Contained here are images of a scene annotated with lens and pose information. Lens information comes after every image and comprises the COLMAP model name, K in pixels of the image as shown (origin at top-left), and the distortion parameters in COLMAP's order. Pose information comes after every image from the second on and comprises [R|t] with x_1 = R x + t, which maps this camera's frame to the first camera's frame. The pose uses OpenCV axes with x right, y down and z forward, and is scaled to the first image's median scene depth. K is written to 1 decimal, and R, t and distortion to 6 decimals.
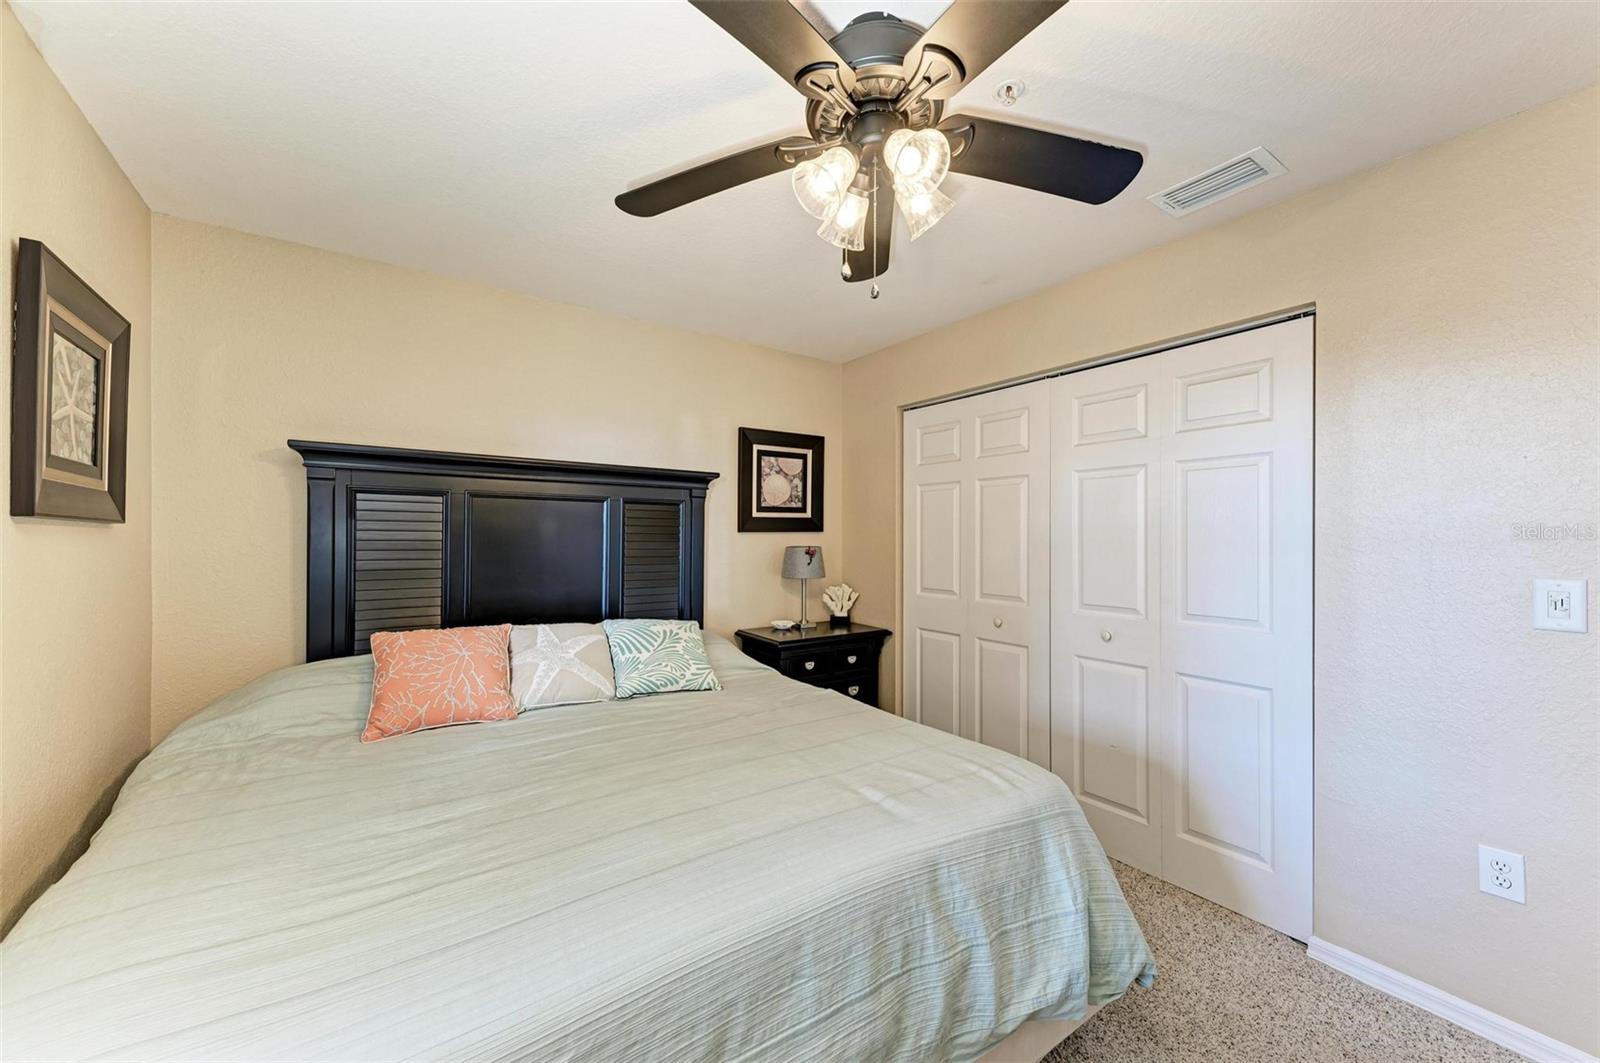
lens RADIAL K [[618.8, 0, 801.5], [0, 618.8, 524.9], [0, 0, 1]] dist [0.014298, -0.002543]
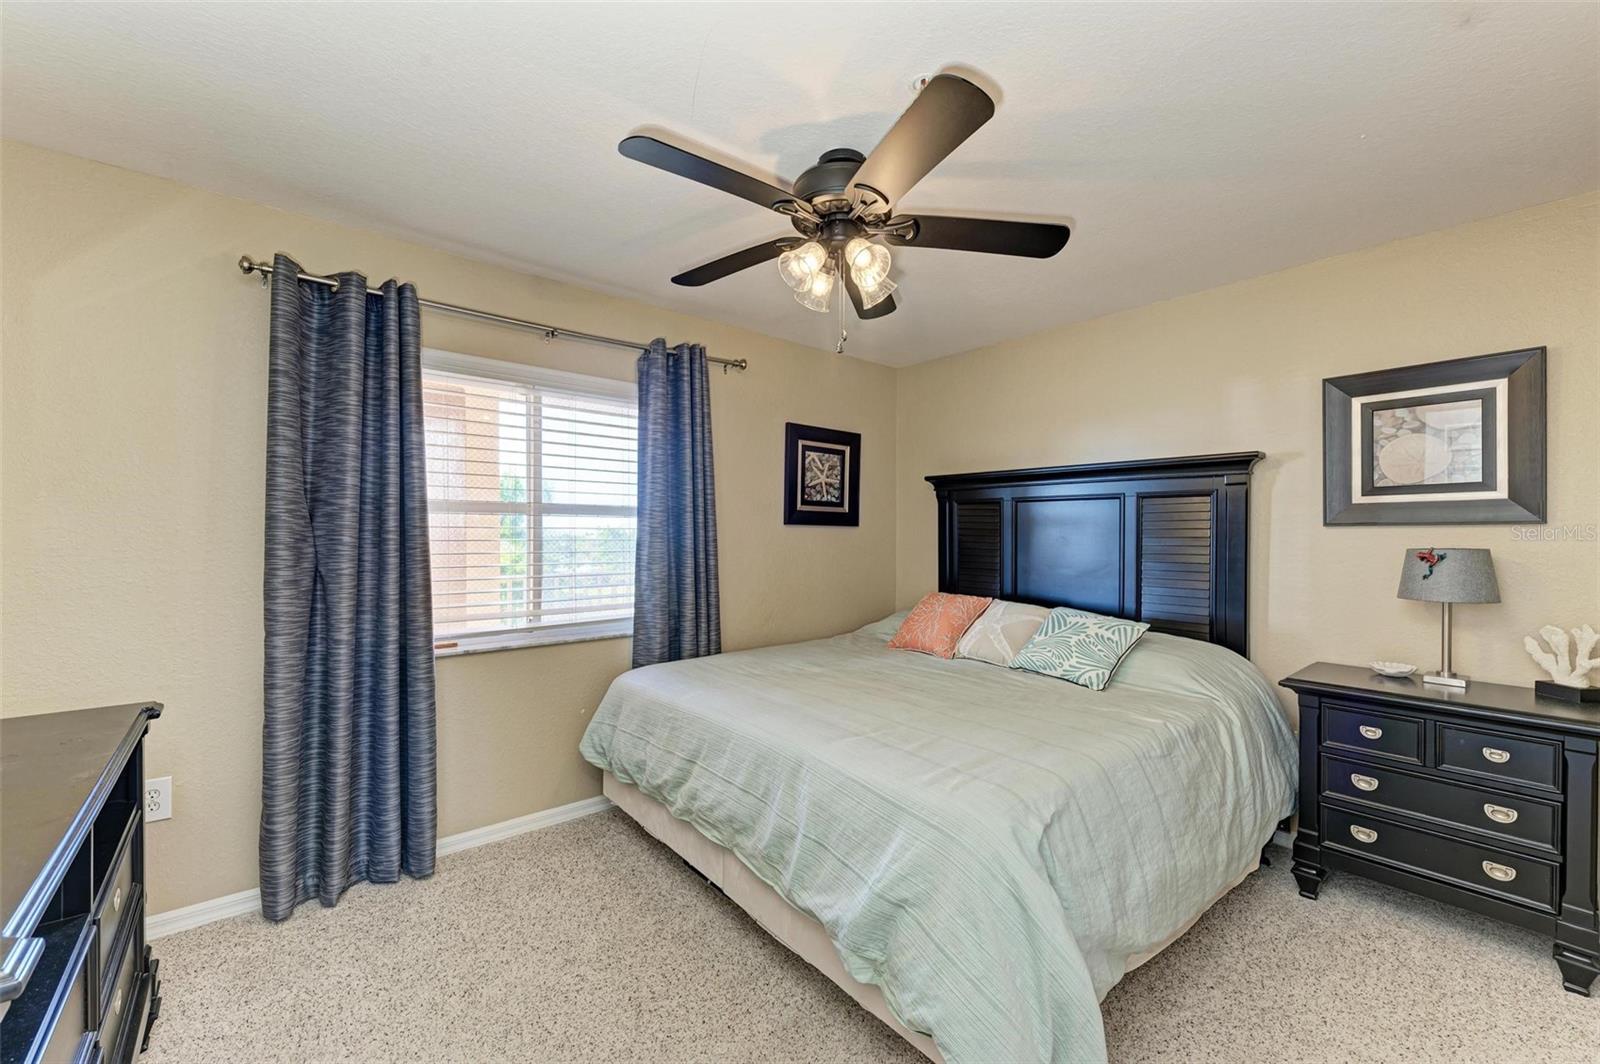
lens RADIAL K [[642.8, 0, 807.1], [0, 642.8, 533.6], [0, 0, 1]] dist [-0.004152, -0.000289]
pose [[0.082286, -0.022707, -0.996350, 0.598703], [-0.005288, 0.999716, -0.023220, 0.040839], [0.996595, 0.007179, 0.082142, 0.359939]]
